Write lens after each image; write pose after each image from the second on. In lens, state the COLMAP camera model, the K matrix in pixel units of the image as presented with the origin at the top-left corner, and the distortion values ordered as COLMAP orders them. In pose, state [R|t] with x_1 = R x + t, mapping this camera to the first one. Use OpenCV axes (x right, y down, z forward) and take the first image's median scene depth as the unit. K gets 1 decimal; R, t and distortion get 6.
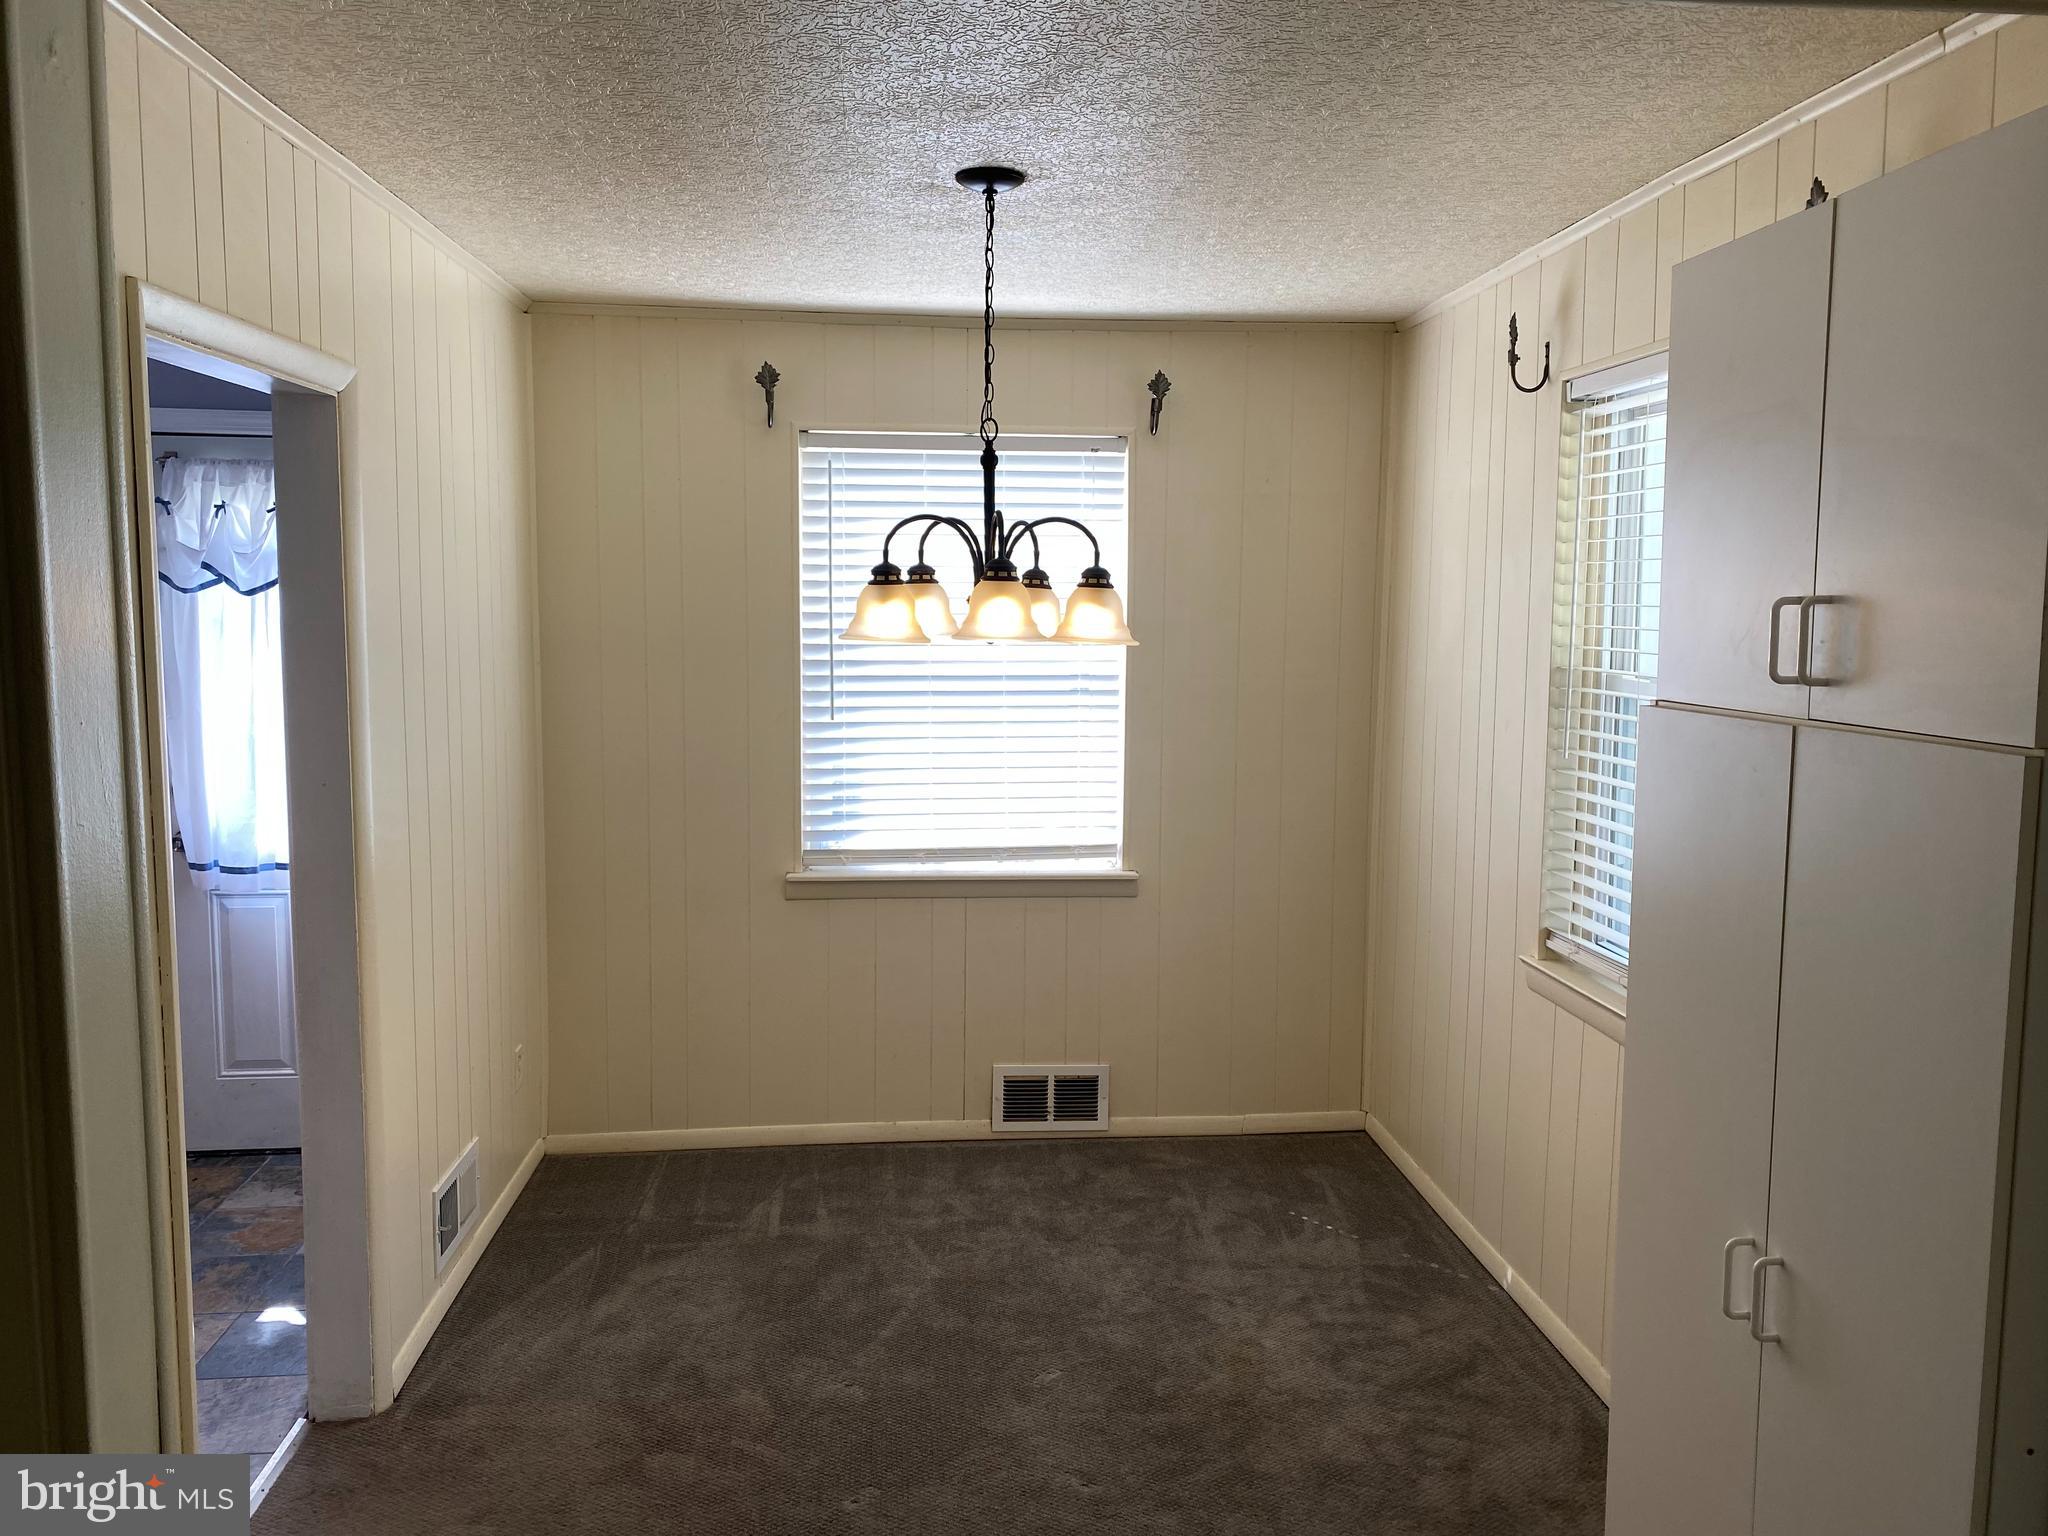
lens RADIAL K [[1550.2, 0, 1021.6], [0, 1550.2, 751.4], [0, 0, 1]] dist [-0.017832, -0.024973]
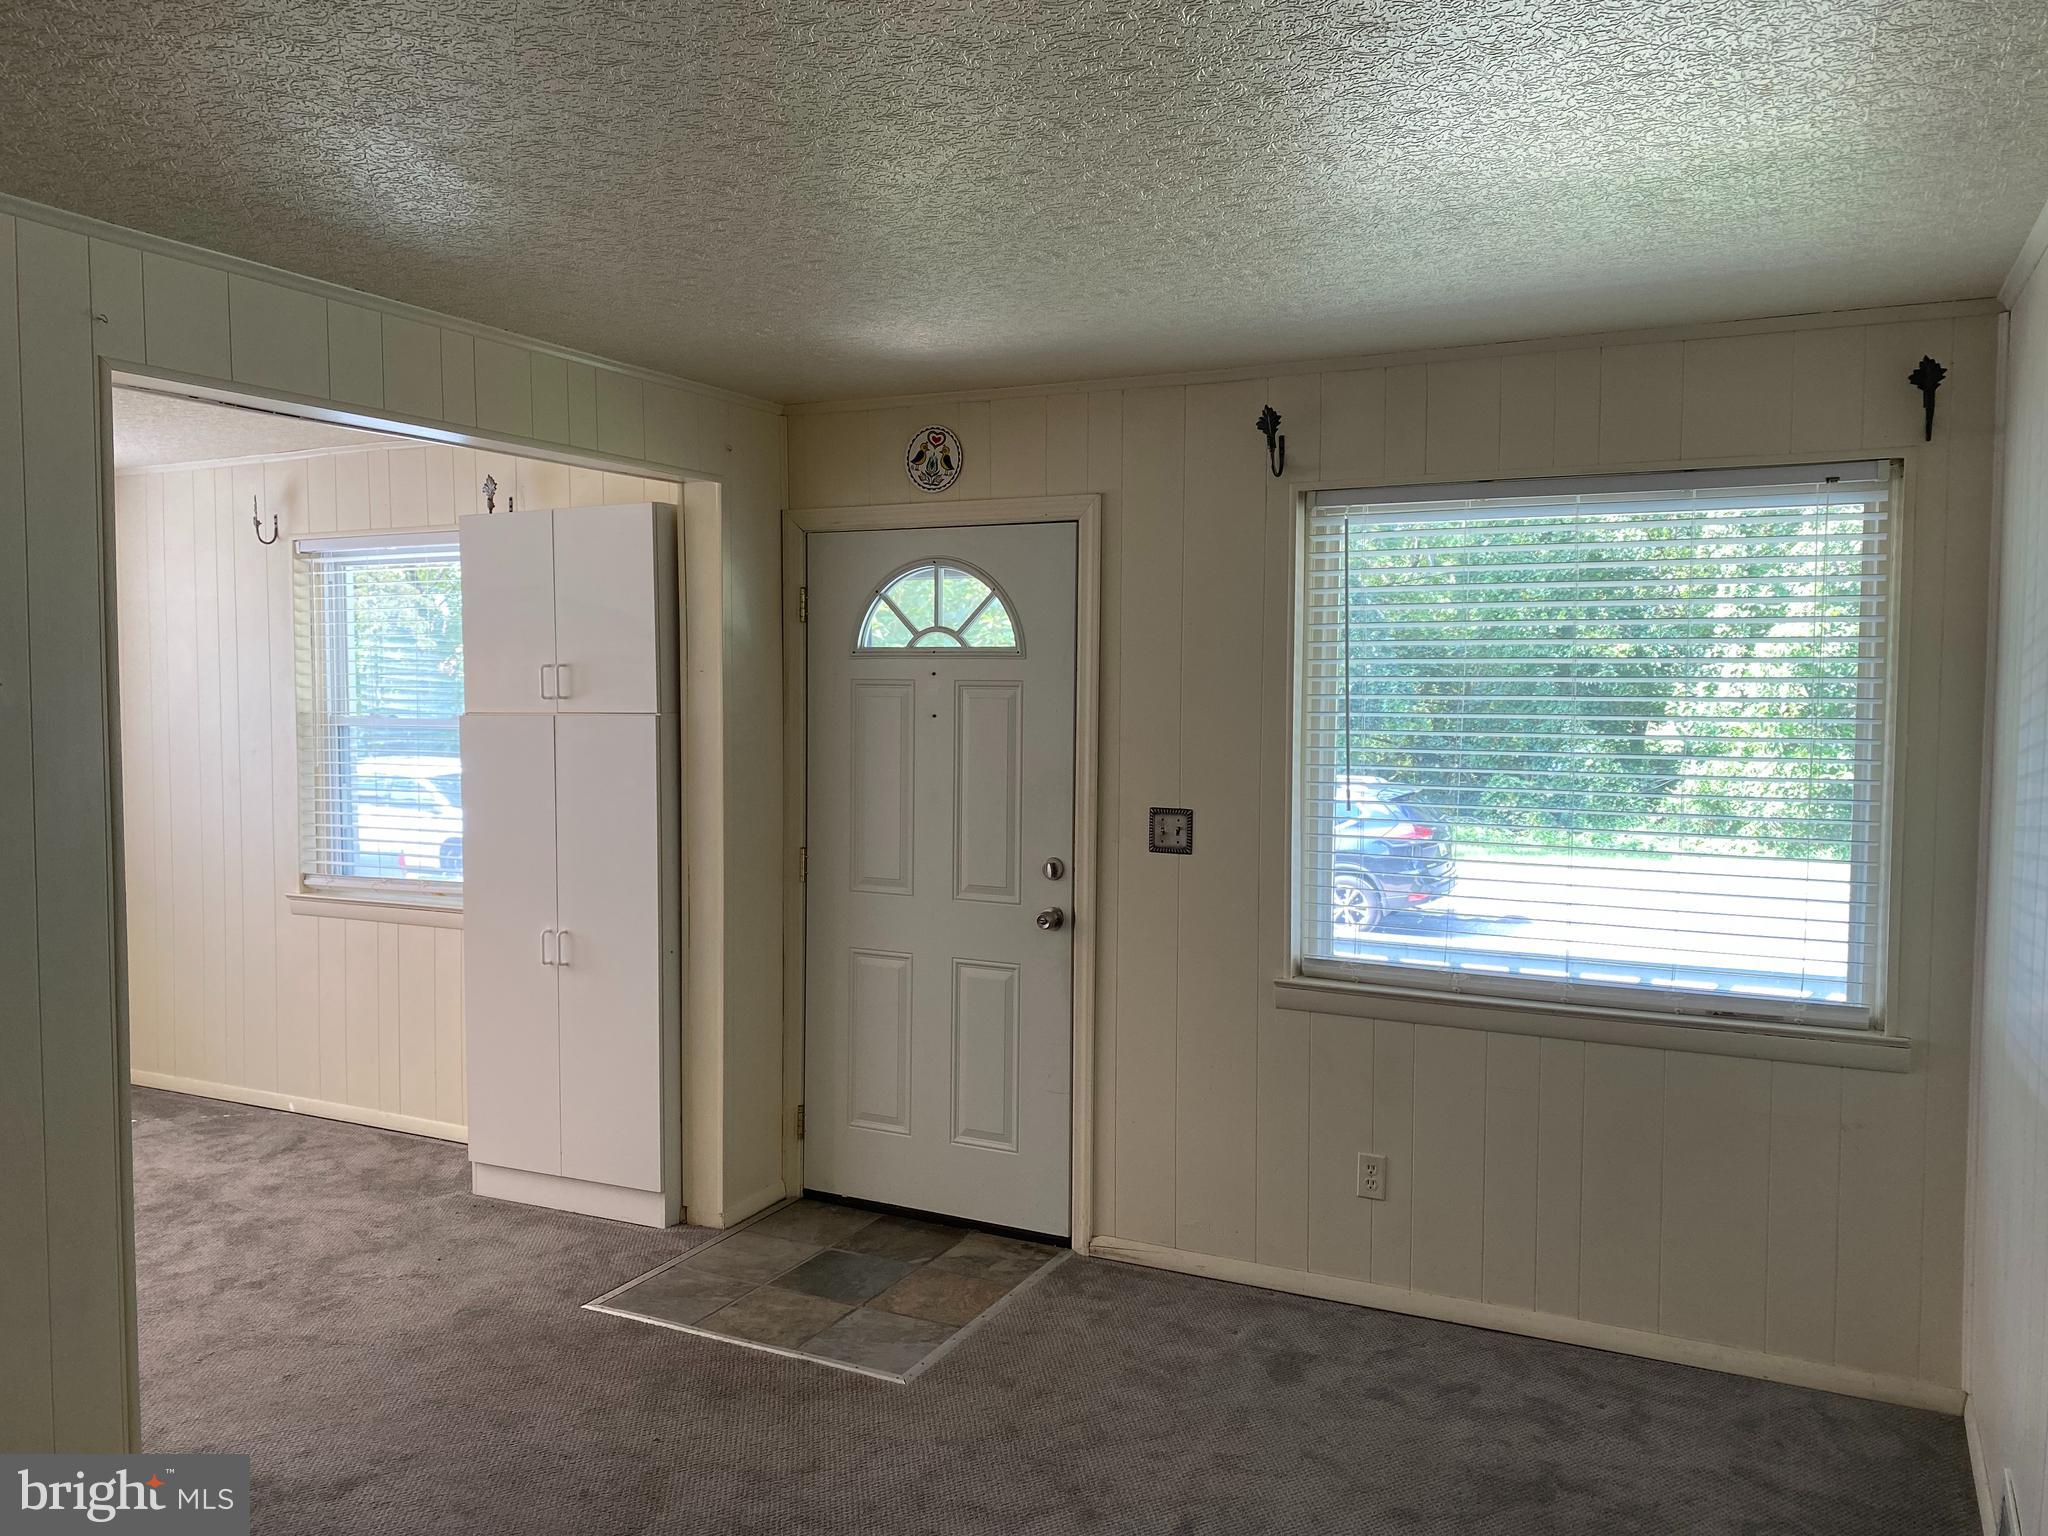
lens RADIAL K [[1550.2, 0, 1021.2], [0, 1550.2, 770.1], [0, 0, 1]] dist [-0.017832, -0.024973]
pose [[0.514437, -0.041570, 0.856520, -0.685772], [0.083107, 0.996539, -0.001549, 0.074725], [-0.853492, 0.071980, 0.516111, -0.511852]]
